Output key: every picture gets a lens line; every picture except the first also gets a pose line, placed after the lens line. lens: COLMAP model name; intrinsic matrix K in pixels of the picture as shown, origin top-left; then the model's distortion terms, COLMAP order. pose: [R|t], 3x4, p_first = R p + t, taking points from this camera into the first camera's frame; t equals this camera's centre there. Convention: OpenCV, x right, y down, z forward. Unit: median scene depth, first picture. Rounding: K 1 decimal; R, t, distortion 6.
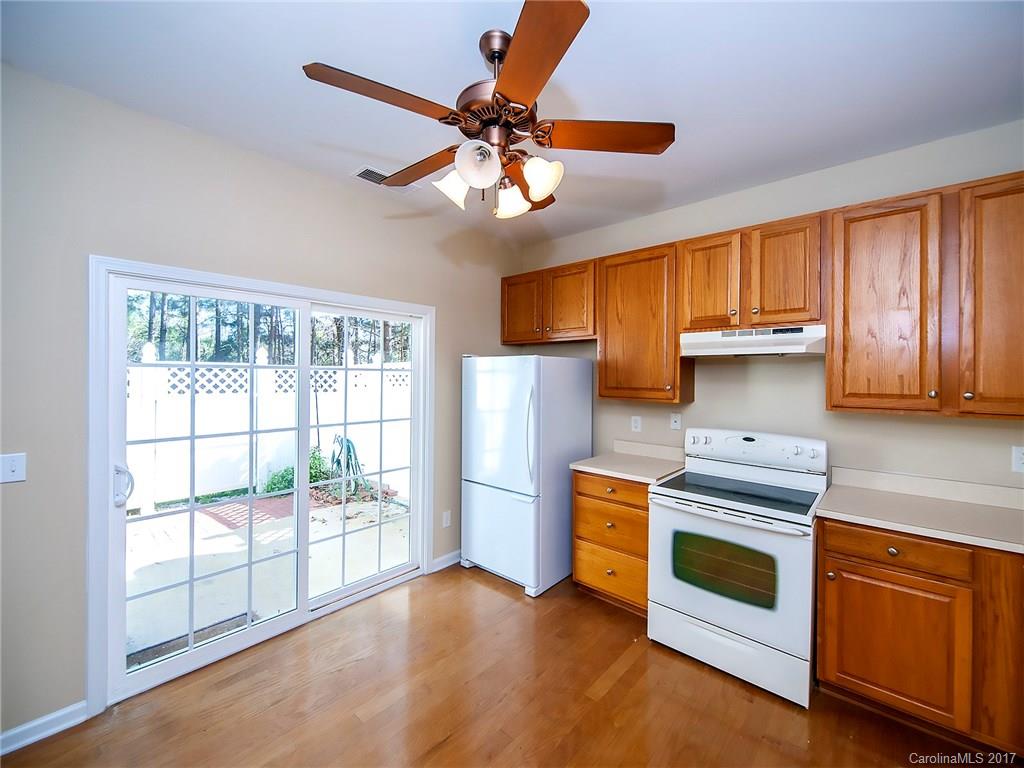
lens RADIAL K [[418.1, 0, 489.6], [0, 418.1, 374.9], [0, 0, 1]] dist [0.019461, -0.000756]
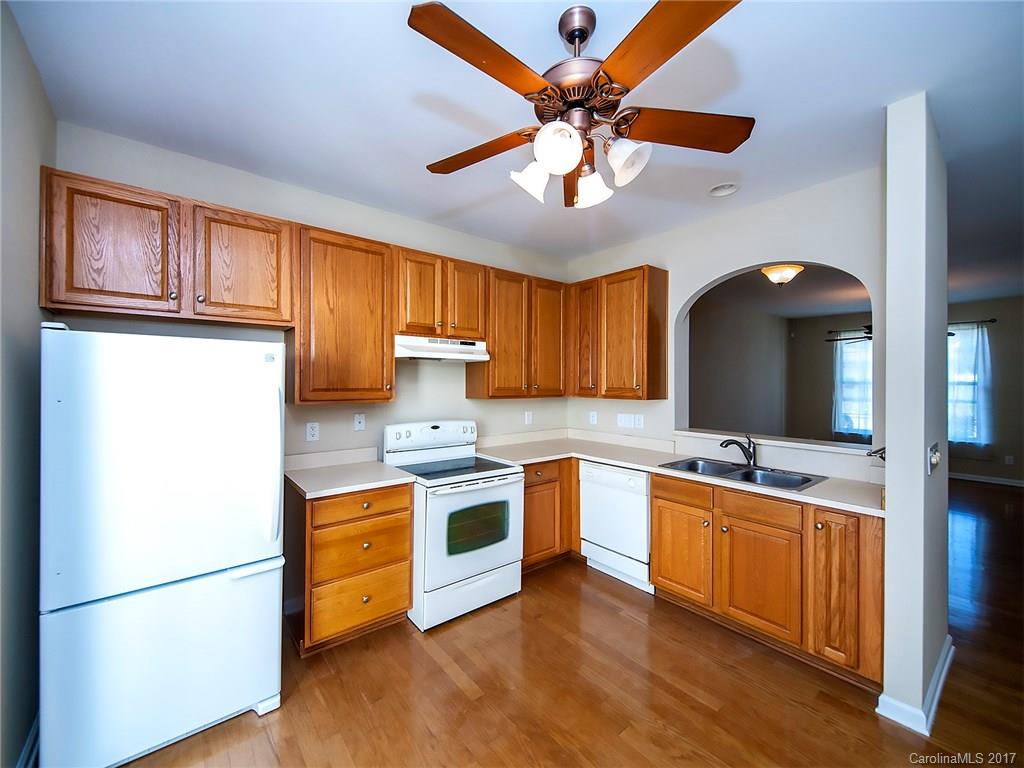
lens RADIAL K [[418.1, 0, 513.9], [0, 418.1, 381.3], [0, 0, 1]] dist [0.019461, -0.000756]
pose [[0.121097, -0.003114, 0.992636, -0.562196], [-0.004038, 0.999985, 0.003630, 0.011636], [-0.992632, -0.004448, 0.121083, 0.609777]]
